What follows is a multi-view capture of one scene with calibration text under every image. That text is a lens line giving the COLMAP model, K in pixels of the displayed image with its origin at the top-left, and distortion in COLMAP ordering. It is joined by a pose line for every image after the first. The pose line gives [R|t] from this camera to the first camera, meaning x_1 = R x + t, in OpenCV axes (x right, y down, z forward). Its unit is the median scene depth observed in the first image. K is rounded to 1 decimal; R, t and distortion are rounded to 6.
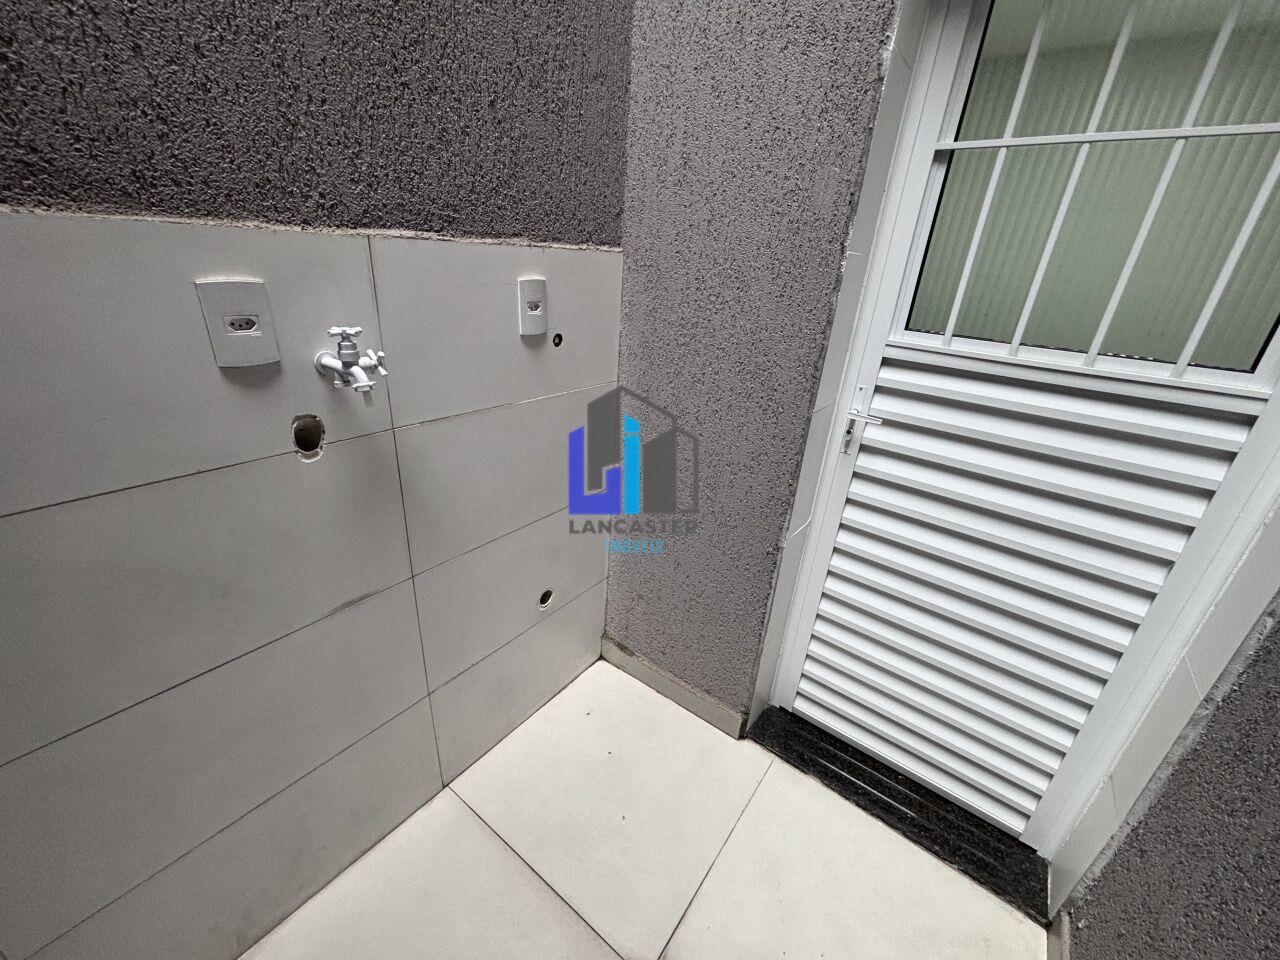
lens RADIAL K [[514.1, 0, 638.7], [0, 514.1, 477.4], [0, 0, 1]] dist [-0.000608, 0.000237]
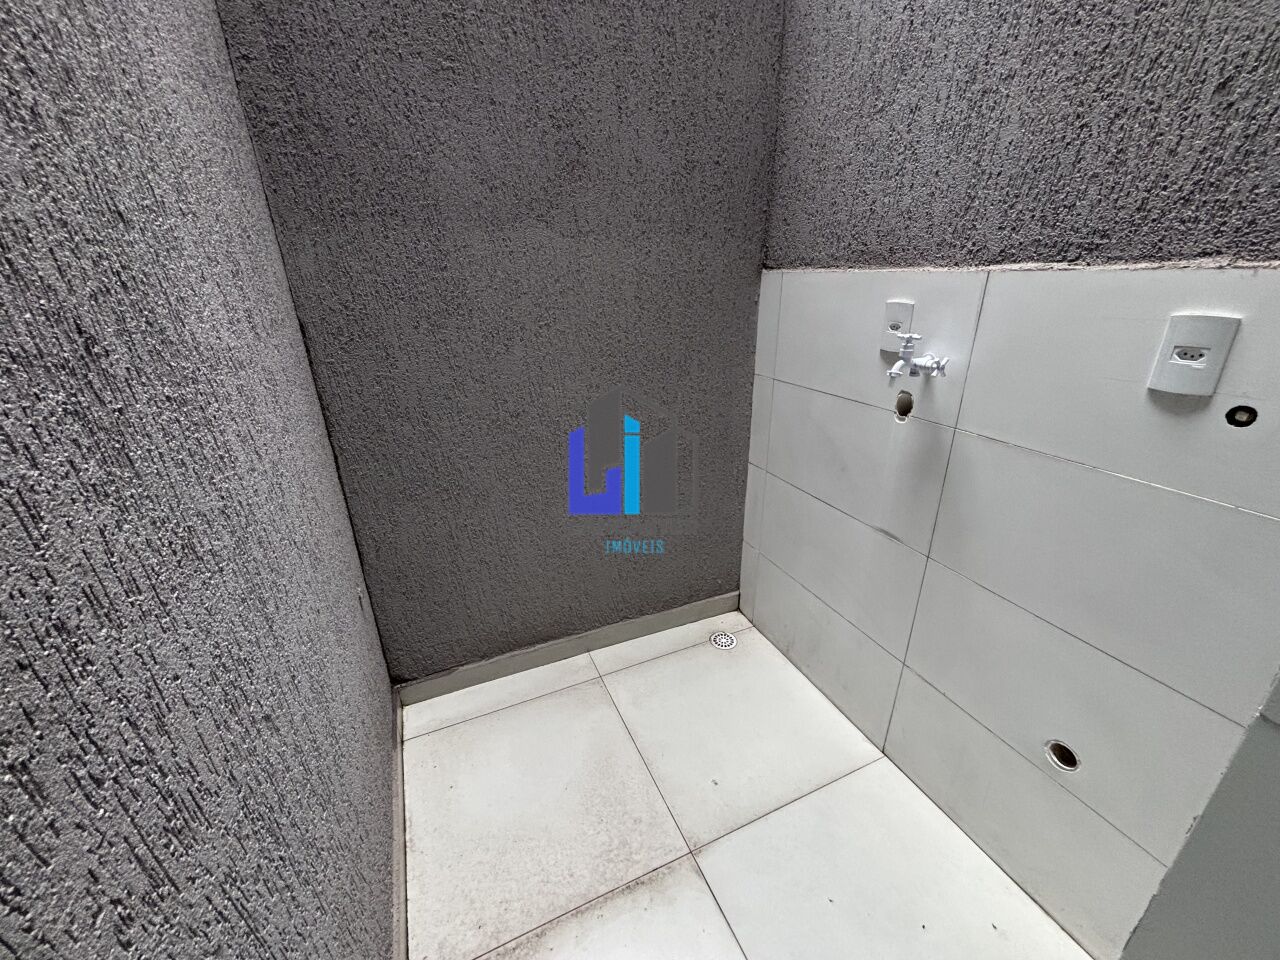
lens RADIAL K [[514.1, 0, 638.7], [0, 514.1, 477.4], [0, 0, 1]] dist [-0.000608, 0.000237]
pose [[-0.485895, 0.283846, -0.826643, 0.965807], [-0.348943, 0.804150, 0.481229, -0.342255], [0.801340, 0.522277, -0.291686, 0.870473]]
